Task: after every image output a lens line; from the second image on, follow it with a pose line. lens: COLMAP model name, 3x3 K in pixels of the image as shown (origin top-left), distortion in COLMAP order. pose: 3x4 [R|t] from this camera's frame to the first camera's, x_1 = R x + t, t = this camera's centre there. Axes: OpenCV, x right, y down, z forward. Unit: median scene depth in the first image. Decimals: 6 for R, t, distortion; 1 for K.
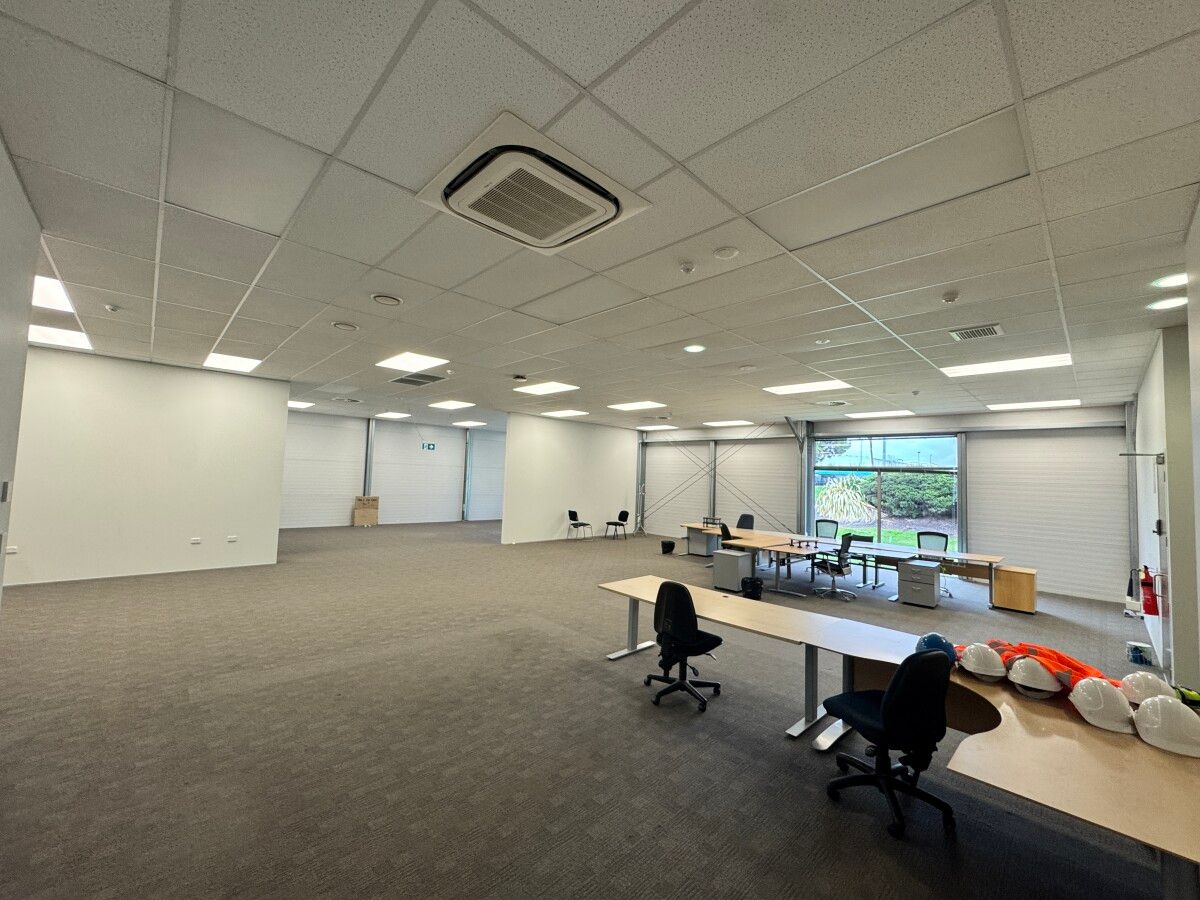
lens RADIAL K [[480.5, 0, 596.9], [0, 480.5, 446.9], [0, 0, 1]] dist [-0.009948, 0.000088]
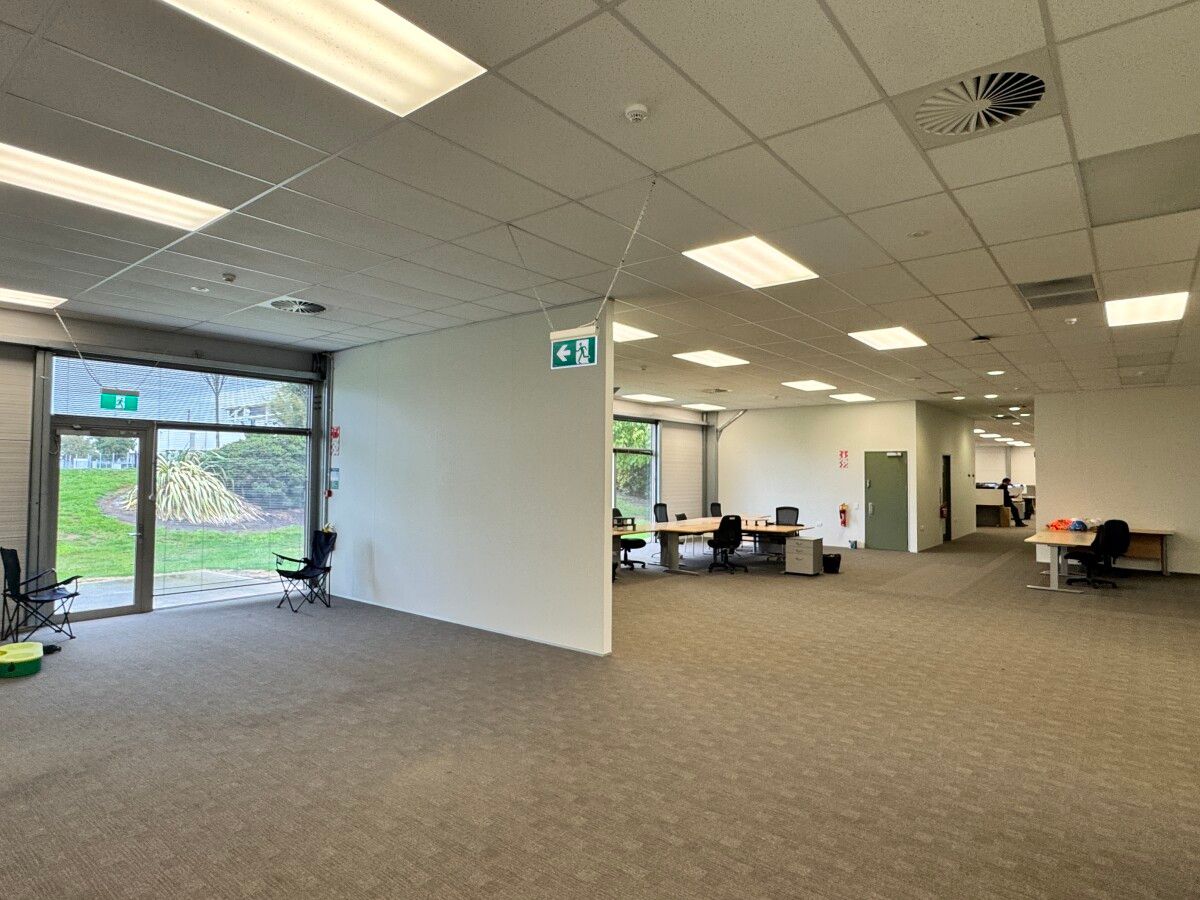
lens RADIAL K [[675.6, 0, 600.0], [0, 675.6, 450.0], [0, 0, 1]] dist [0.000214, -0.000350]
pose [[-0.128076, -0.004085, 0.991756, -0.650064], [-0.075776, 0.997109, -0.005679, 0.044704], [-0.988865, -0.075878, -0.128016, 0.967700]]
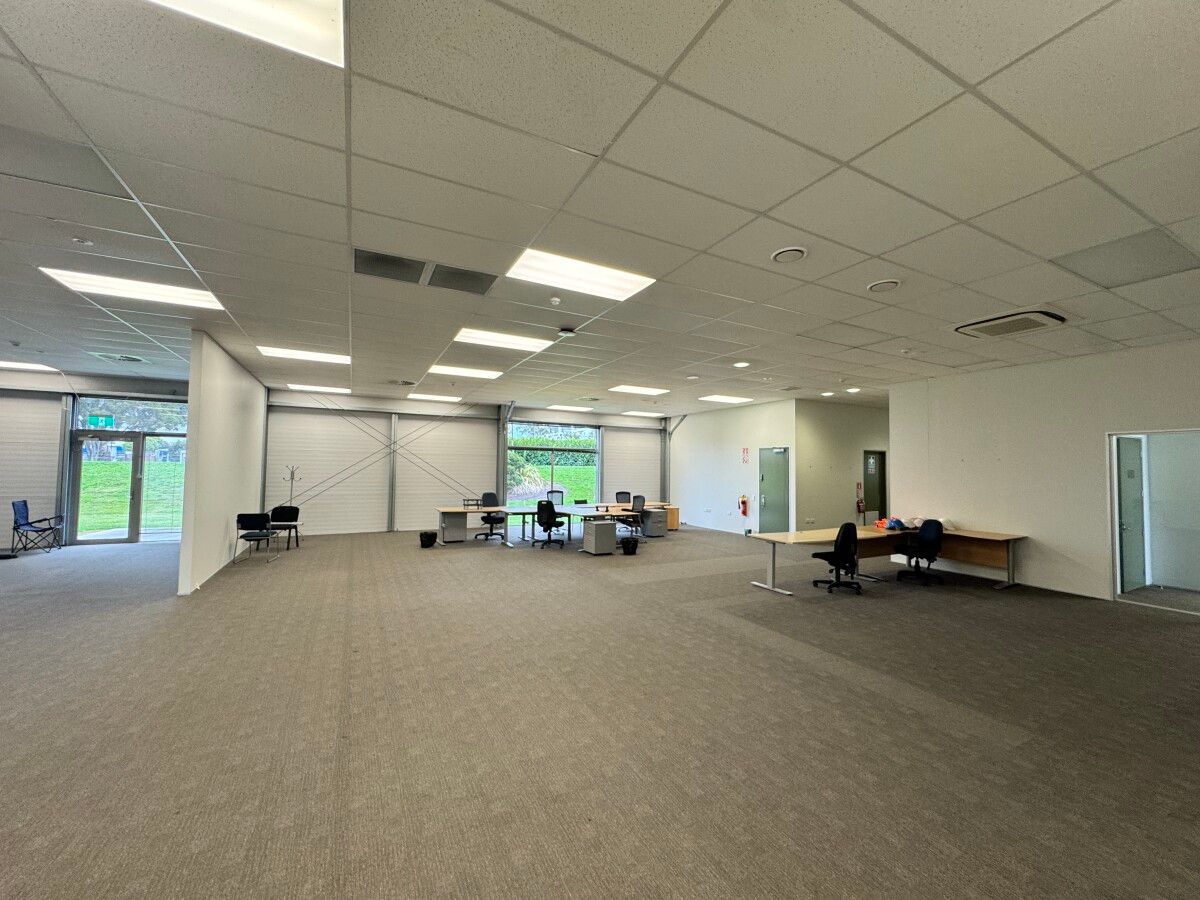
lens RADIAL K [[480.5, 0, 596.9], [0, 480.5, 446.9], [0, 0, 1]] dist [-0.009948, 0.000088]
pose [[0.279004, 0.010943, 0.960228, -0.509280], [-0.065713, 0.997809, 0.007722, 0.017259], [-0.958039, -0.065254, 0.279111, 0.415713]]
